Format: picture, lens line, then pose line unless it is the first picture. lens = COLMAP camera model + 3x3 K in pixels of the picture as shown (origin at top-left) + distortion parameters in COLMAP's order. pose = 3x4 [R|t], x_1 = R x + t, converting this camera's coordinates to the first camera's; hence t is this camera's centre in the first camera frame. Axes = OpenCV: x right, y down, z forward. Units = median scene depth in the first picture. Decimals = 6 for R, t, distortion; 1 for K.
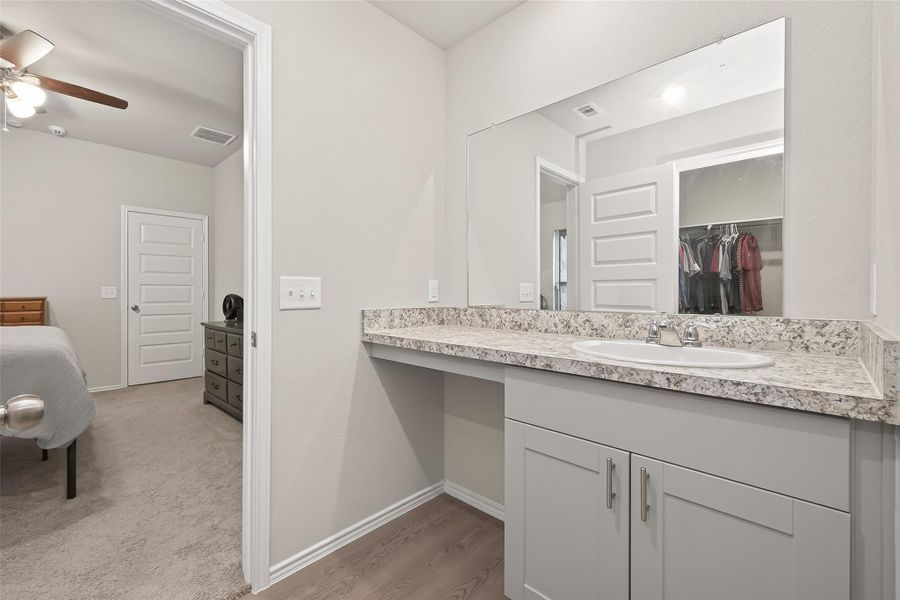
lens RADIAL K [[358.1, 0, 453.5], [0, 358.1, 292.2], [0, 0, 1]] dist [0.001695, 0.000097]
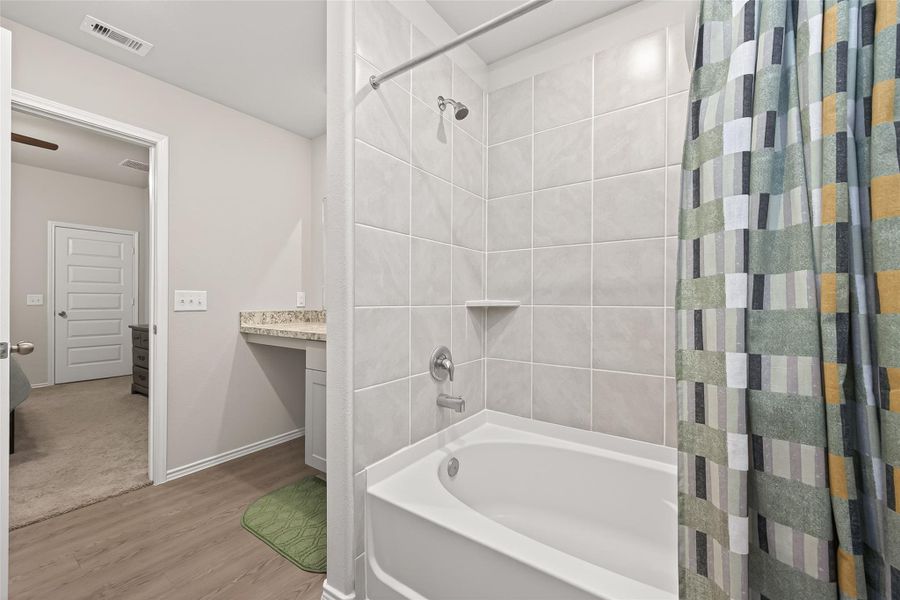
lens RADIAL K [[319.2, 0, 450.0], [0, 319.2, 300.0], [0, 0, 1]] dist [0.000824, 0.000033]
pose [[0.987213, 0.001639, 0.159398, 0.368781], [-0.001734, 0.999998, 0.000453, -0.003290], [-0.159397, -0.000724, 0.987214, -0.445720]]
